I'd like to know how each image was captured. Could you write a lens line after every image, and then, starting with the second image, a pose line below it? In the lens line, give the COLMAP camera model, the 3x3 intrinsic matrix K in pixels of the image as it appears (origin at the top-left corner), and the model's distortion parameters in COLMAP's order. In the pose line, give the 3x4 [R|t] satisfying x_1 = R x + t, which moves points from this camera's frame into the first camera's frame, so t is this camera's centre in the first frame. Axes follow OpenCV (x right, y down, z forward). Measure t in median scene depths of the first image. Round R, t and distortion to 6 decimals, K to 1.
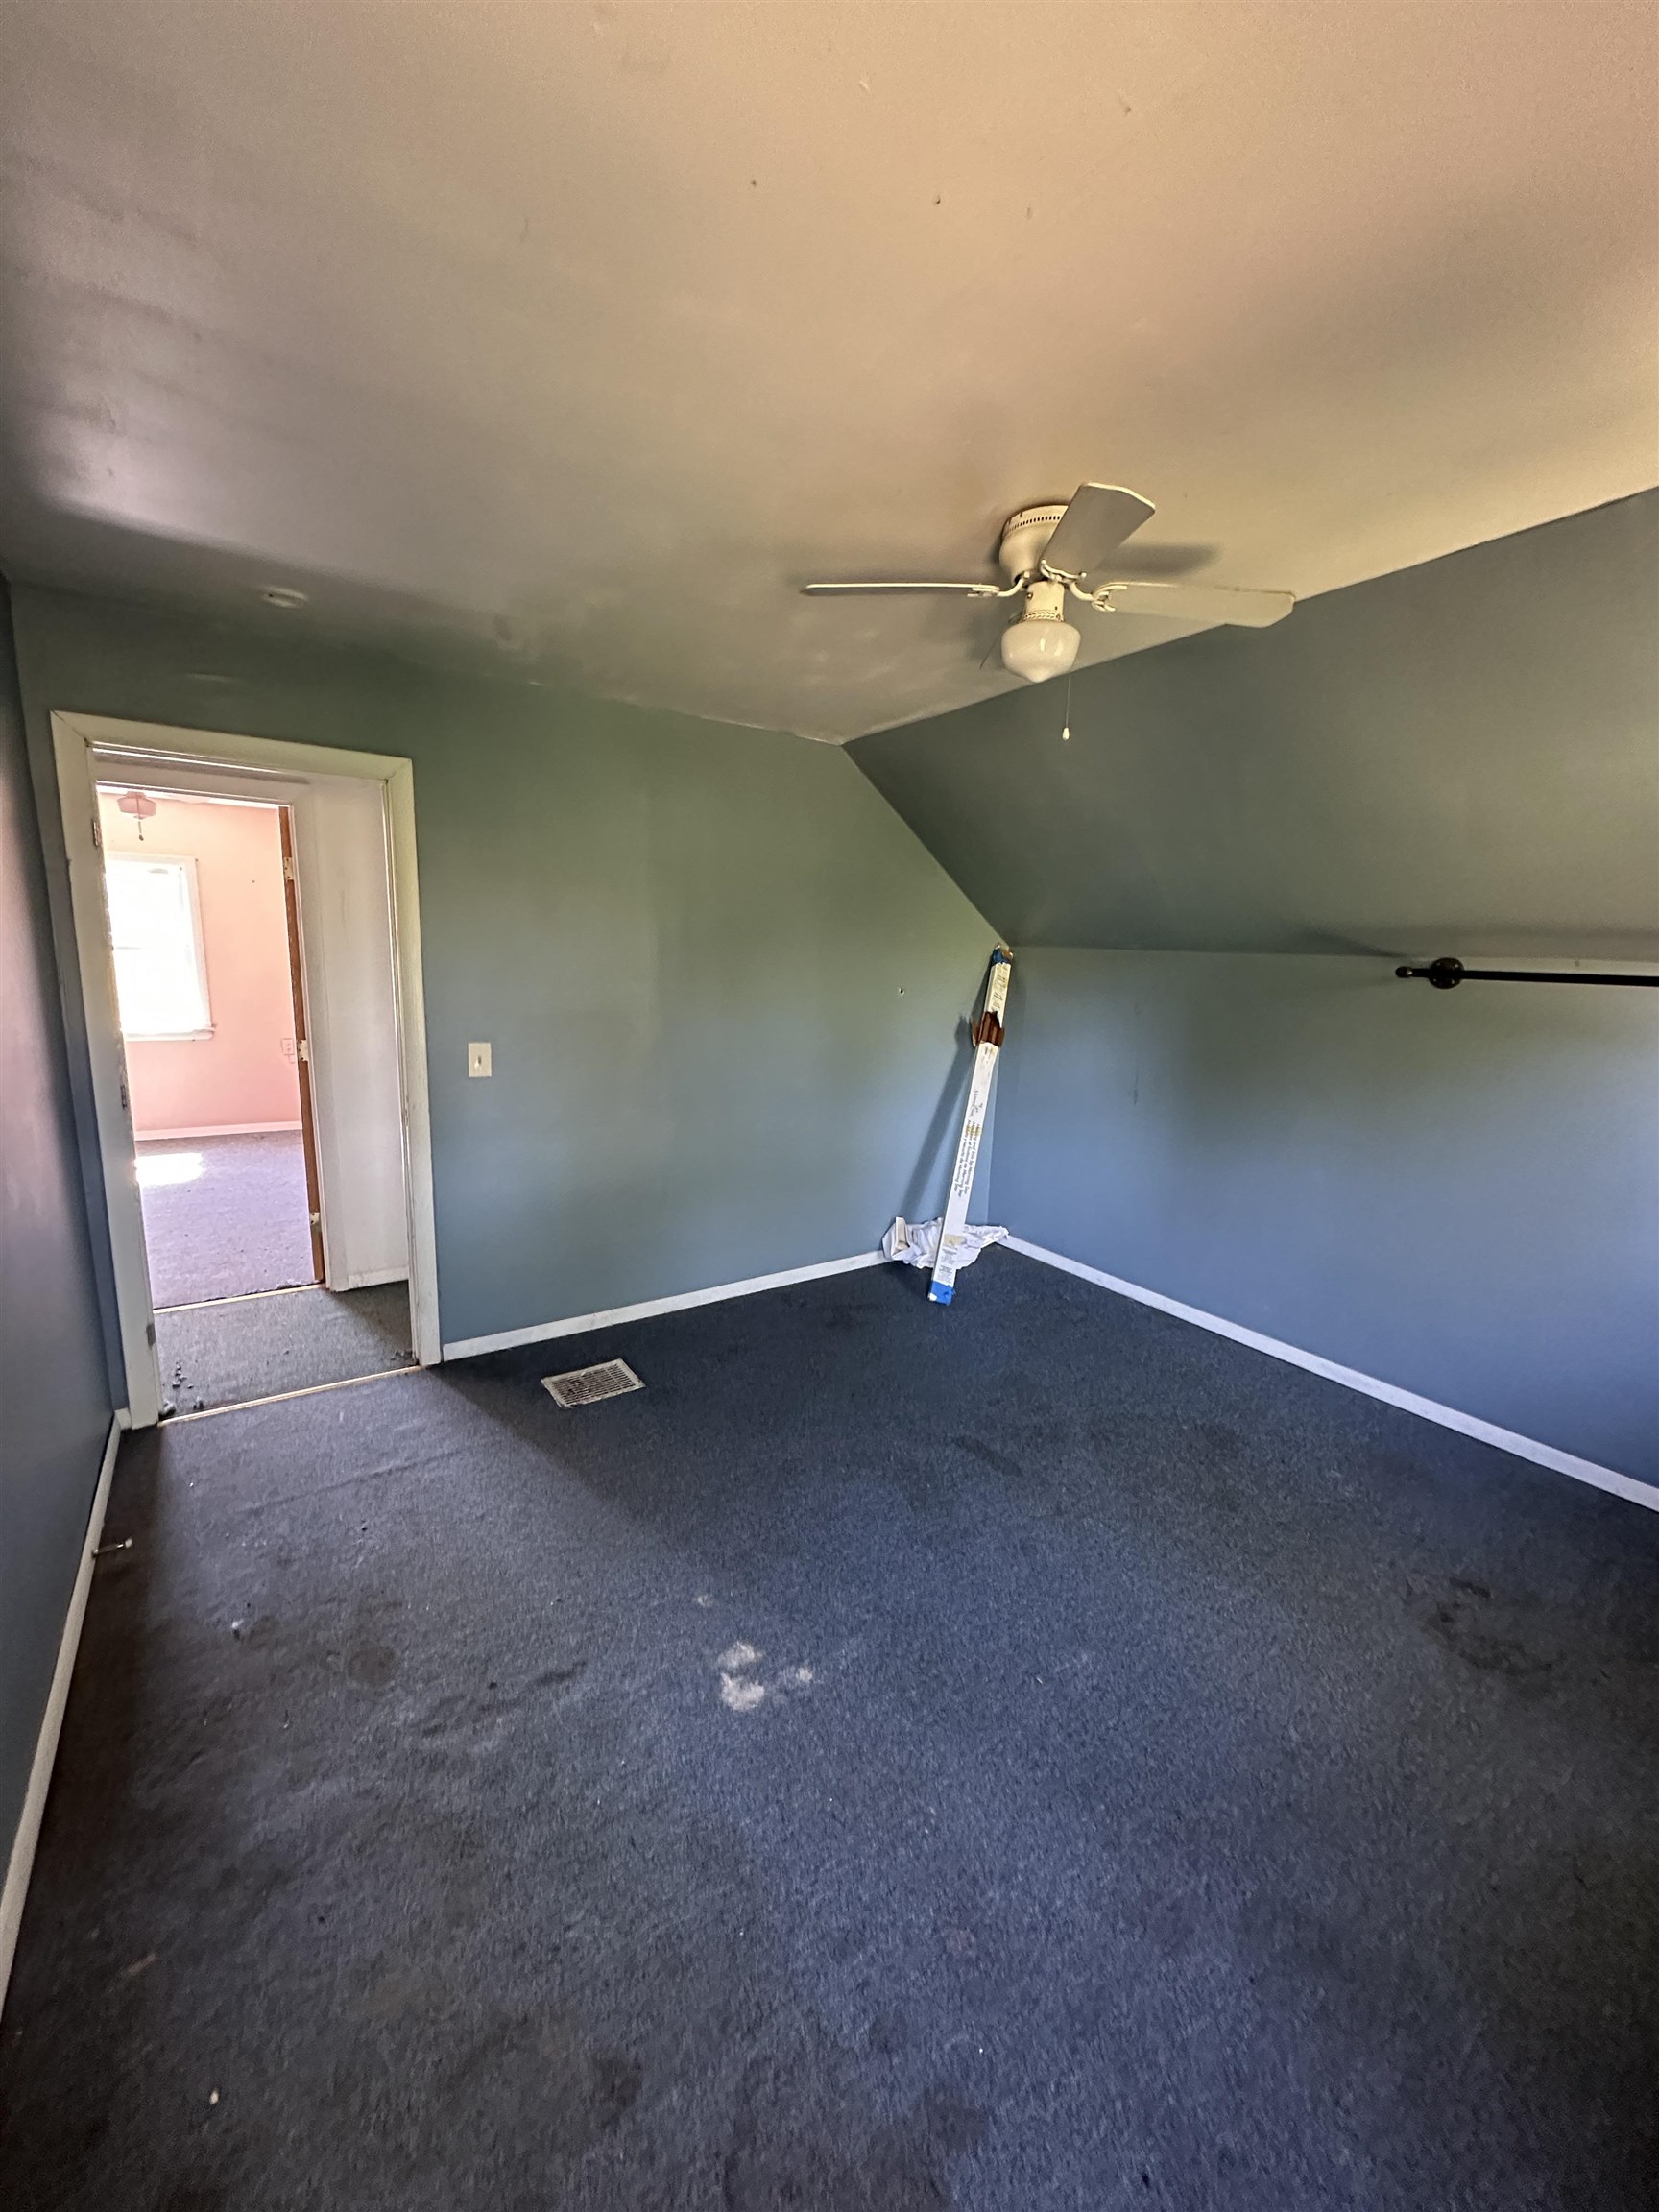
lens RADIAL K [[883.2, 0, 832.4], [0, 883.2, 1110.1], [0, 0, 1]] dist [-0.004393, 0.000595]
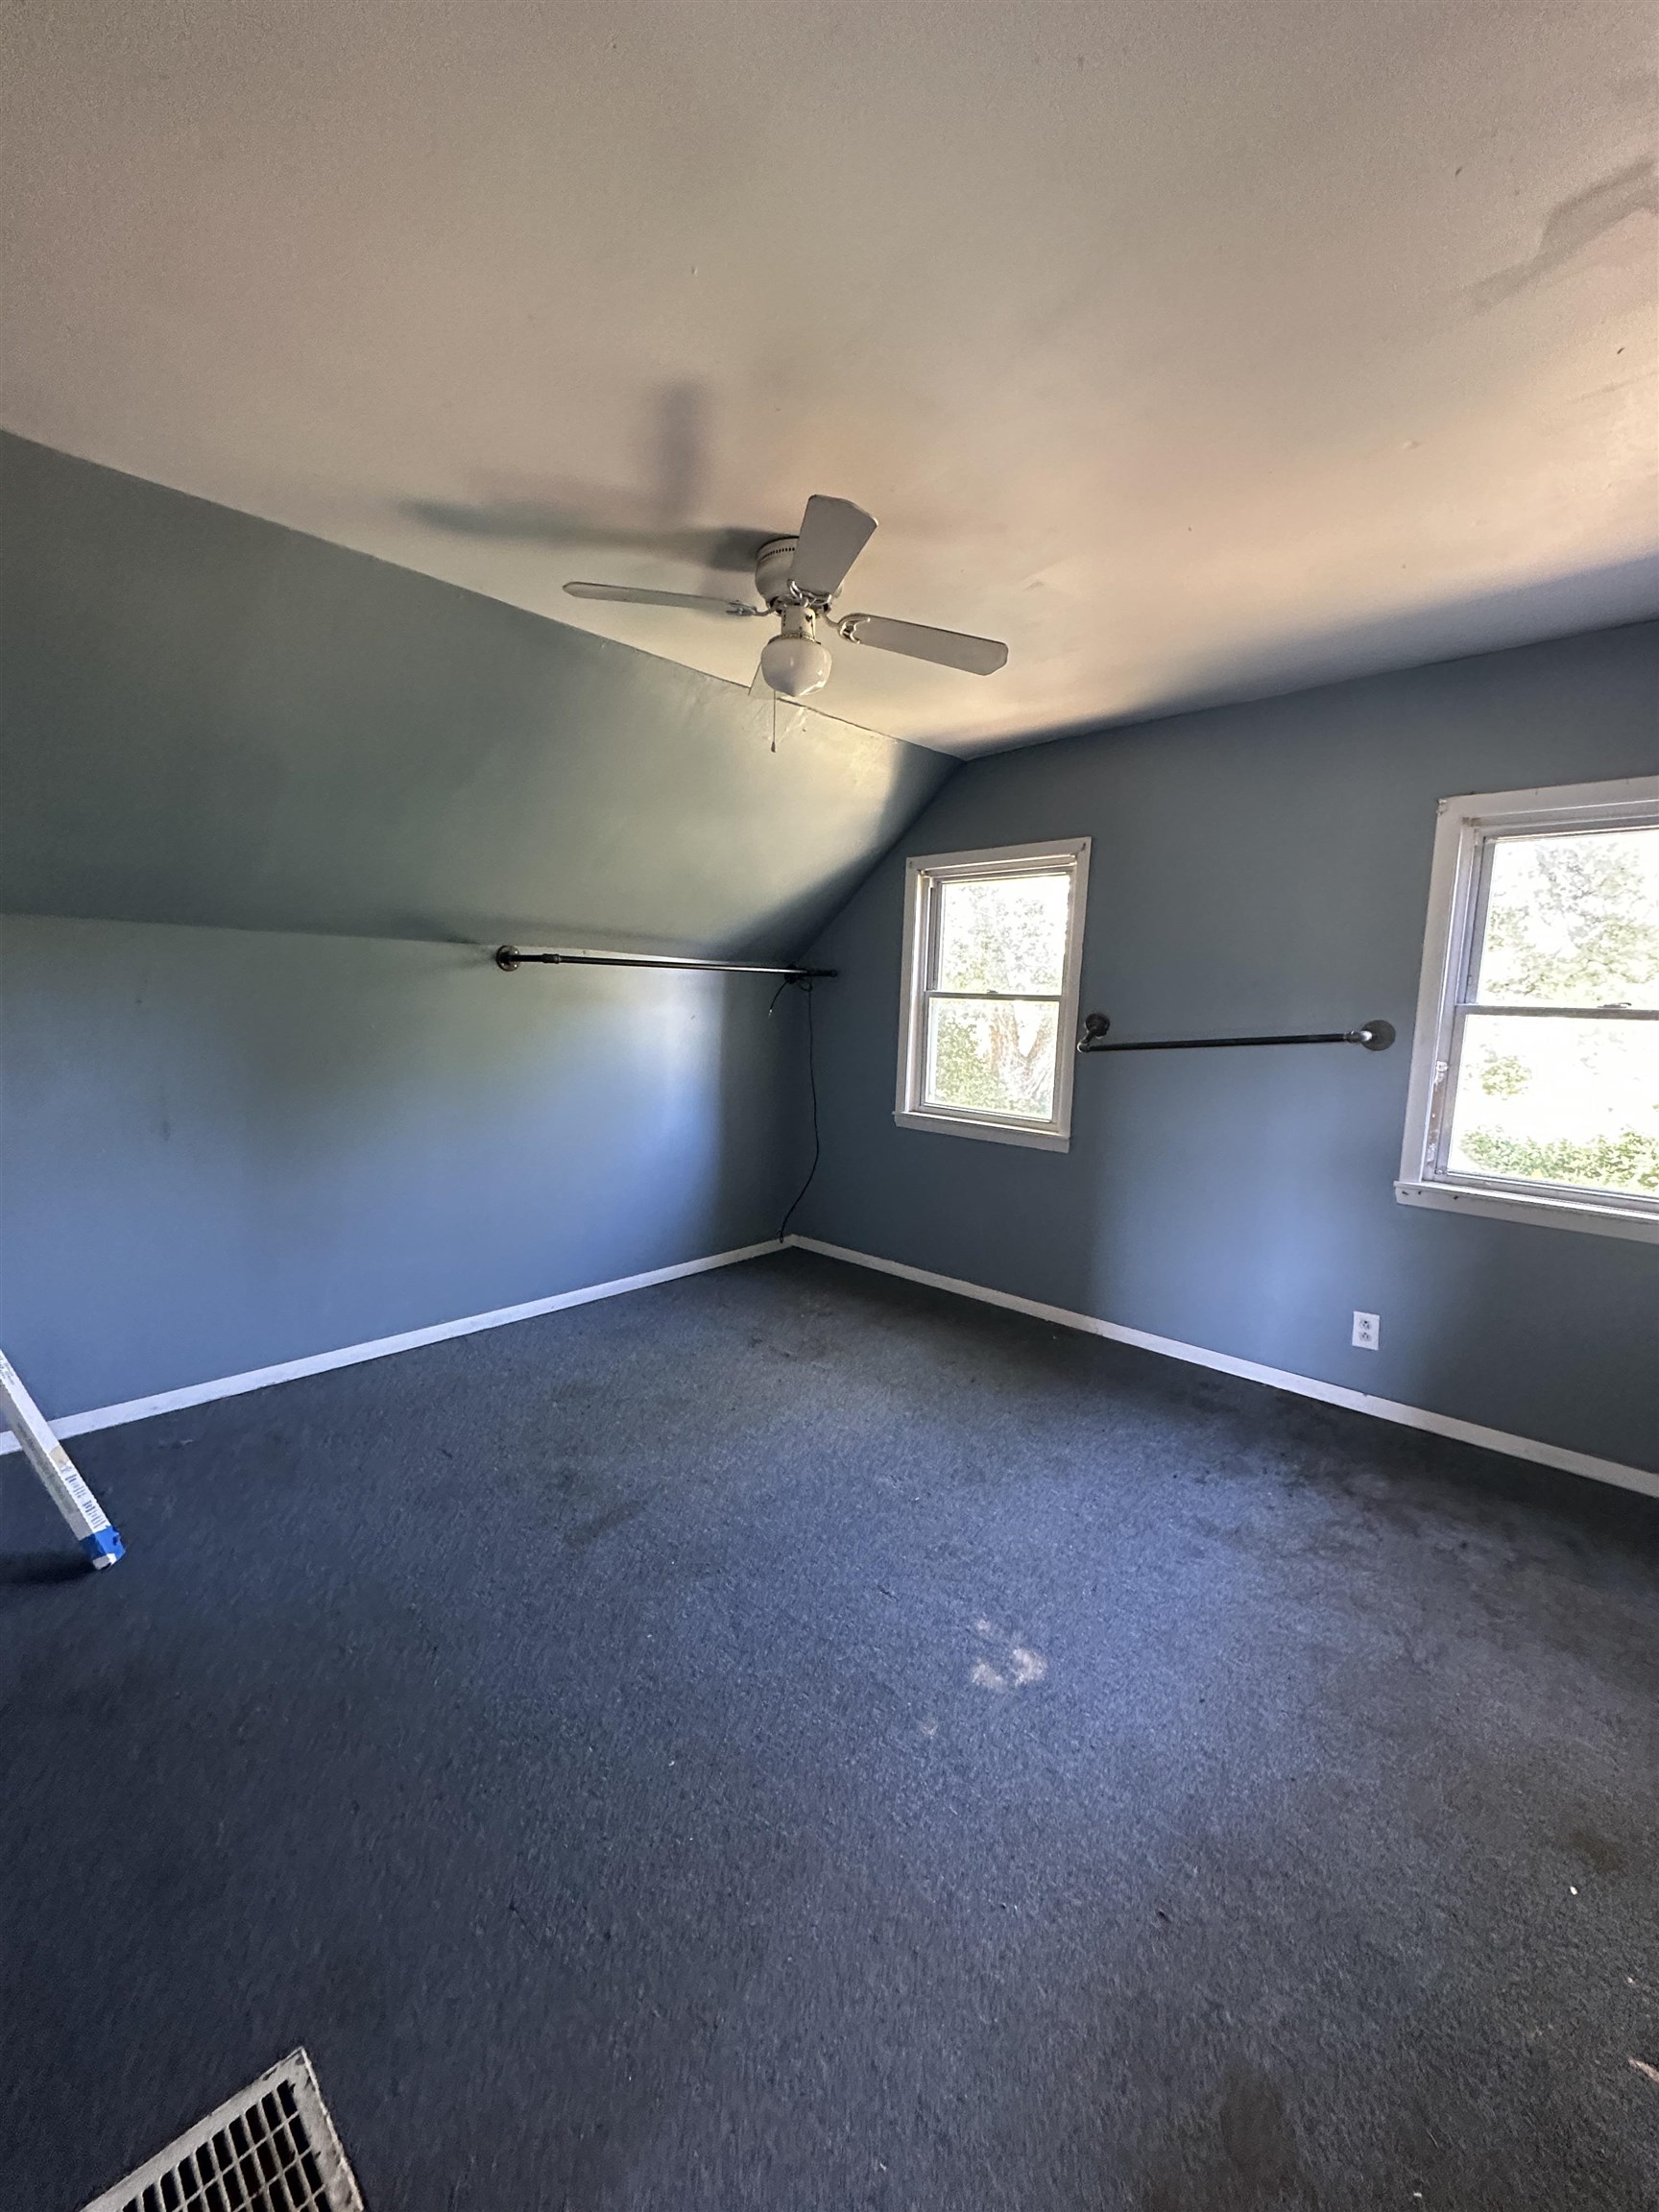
lens RADIAL K [[883.2, 0, 832.4], [0, 883.2, 1103.3], [0, 0, 1]] dist [-0.004393, 0.000595]
pose [[-0.220052, -0.164257, 0.961560, -0.792539], [0.134508, 0.971197, 0.196685, -0.182900], [-0.966170, 0.172618, -0.191620, 1.098533]]
